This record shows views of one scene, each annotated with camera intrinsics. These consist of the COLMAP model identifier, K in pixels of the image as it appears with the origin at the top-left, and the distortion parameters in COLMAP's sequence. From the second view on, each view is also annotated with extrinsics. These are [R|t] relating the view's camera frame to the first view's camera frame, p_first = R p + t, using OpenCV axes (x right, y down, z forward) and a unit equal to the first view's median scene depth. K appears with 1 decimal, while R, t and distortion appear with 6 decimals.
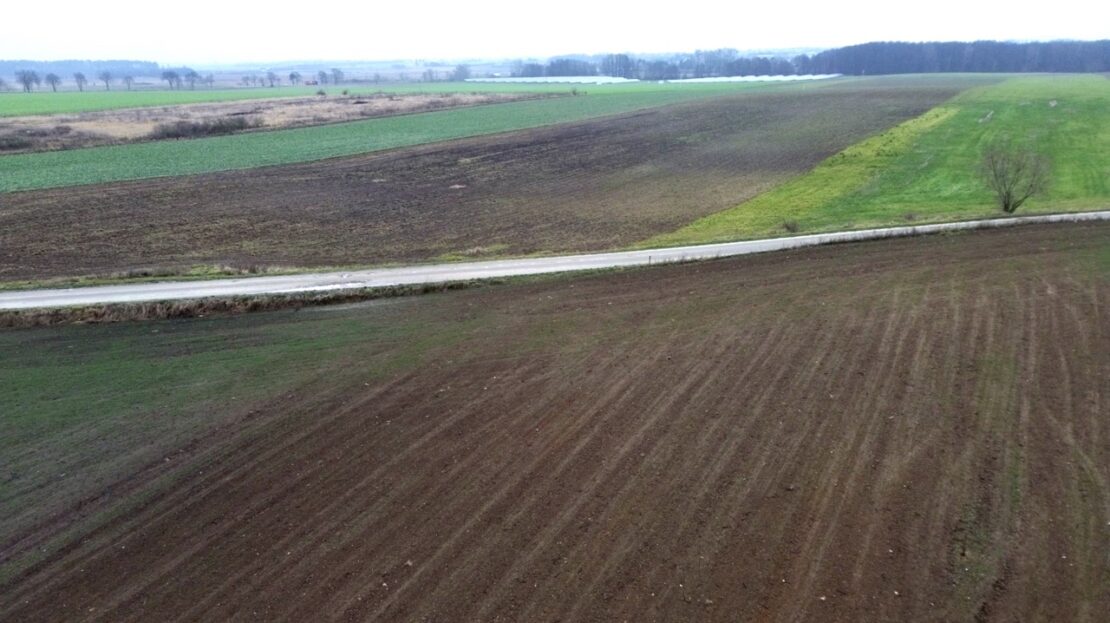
lens RADIAL K [[771.3, 0, 552.7], [0, 771.3, 313.1], [0, 0, 1]] dist [0.098216, -0.107072]
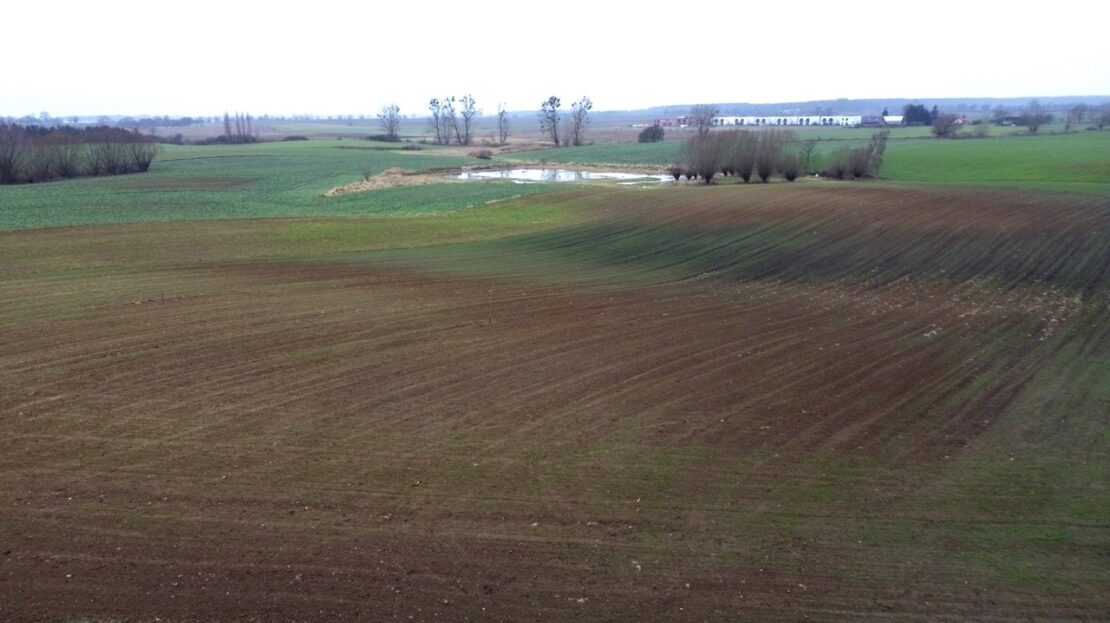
lens RADIAL K [[771.3, 0, 551.6], [0, 771.3, 313.8], [0, 0, 1]] dist [0.098216, -0.107072]
pose [[-0.982052, -0.012685, 0.188182, -0.052535], [0.091212, 0.841365, 0.532714, -0.528928], [-0.165087, 0.540318, -0.825108, 1.634372]]
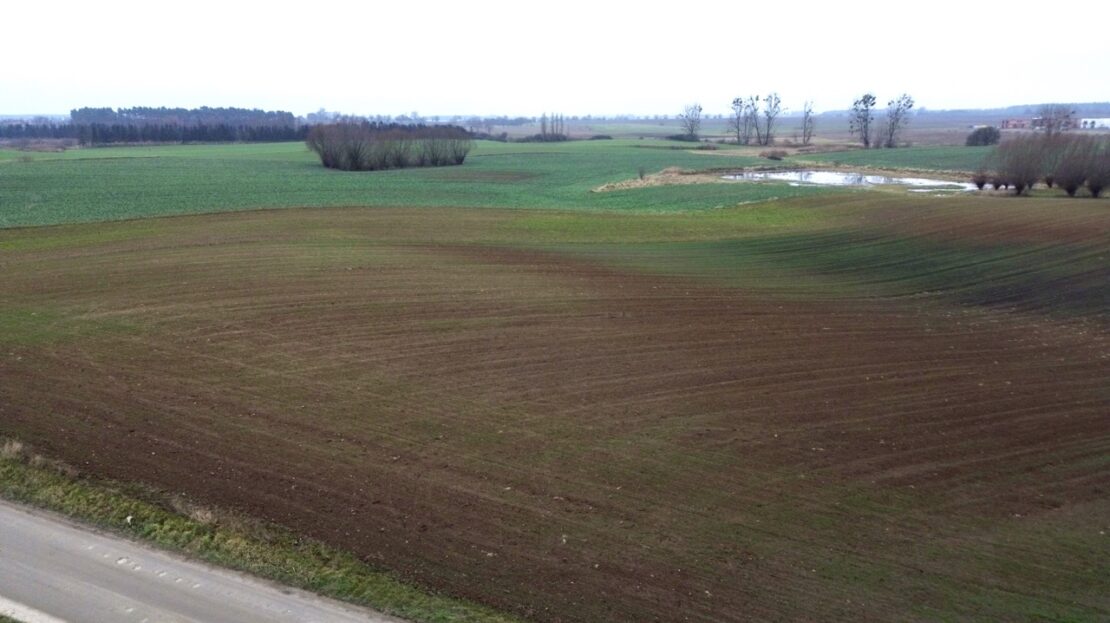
lens RADIAL K [[771.3, 0, 552.0], [0, 771.3, 312.0], [0, 0, 1]] dist [0.098216, -0.107072]
pose [[-0.835532, -0.110204, 0.538276, -0.329714], [0.193691, 0.857708, 0.476257, -0.506130], [-0.514169, 0.502187, -0.695297, 1.587508]]
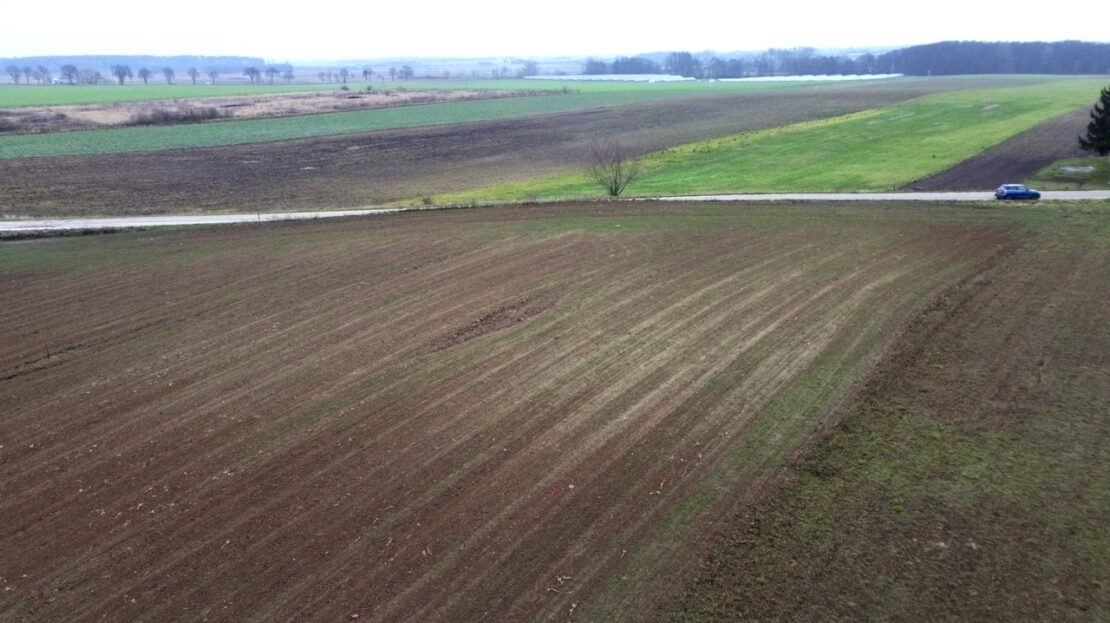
lens RADIAL K [[771.3, 0, 553.8], [0, 771.3, 312.6], [0, 0, 1]] dist [0.098216, -0.107072]
pose [[0.992521, 0.043585, -0.114028, 1.042235], [-0.043278, 0.999050, 0.005164, 0.086007], [0.114145, -0.000190, 0.993464, -0.343158]]
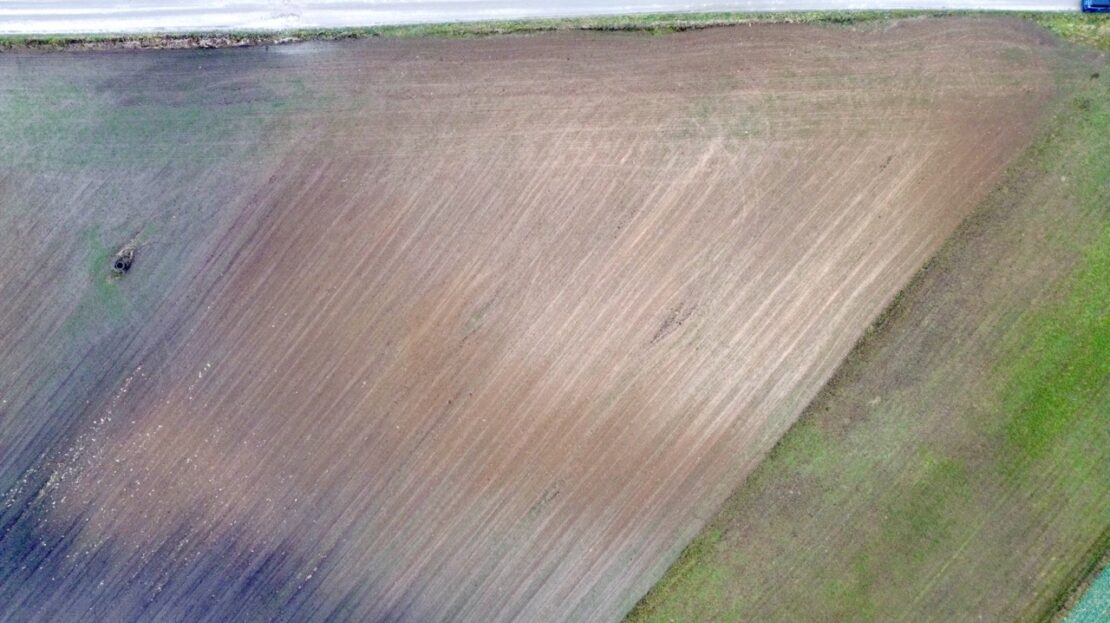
lens RADIAL K [[771.3, 0, 536.1], [0, 771.3, 310.1], [0, 0, 1]] dist [0.098216, -0.107072]
pose [[0.989441, 0.144916, -0.002612, 0.483816], [-0.045662, 0.328773, 0.943304, -1.948766], [0.137559, -0.933224, 0.331919, -0.113993]]
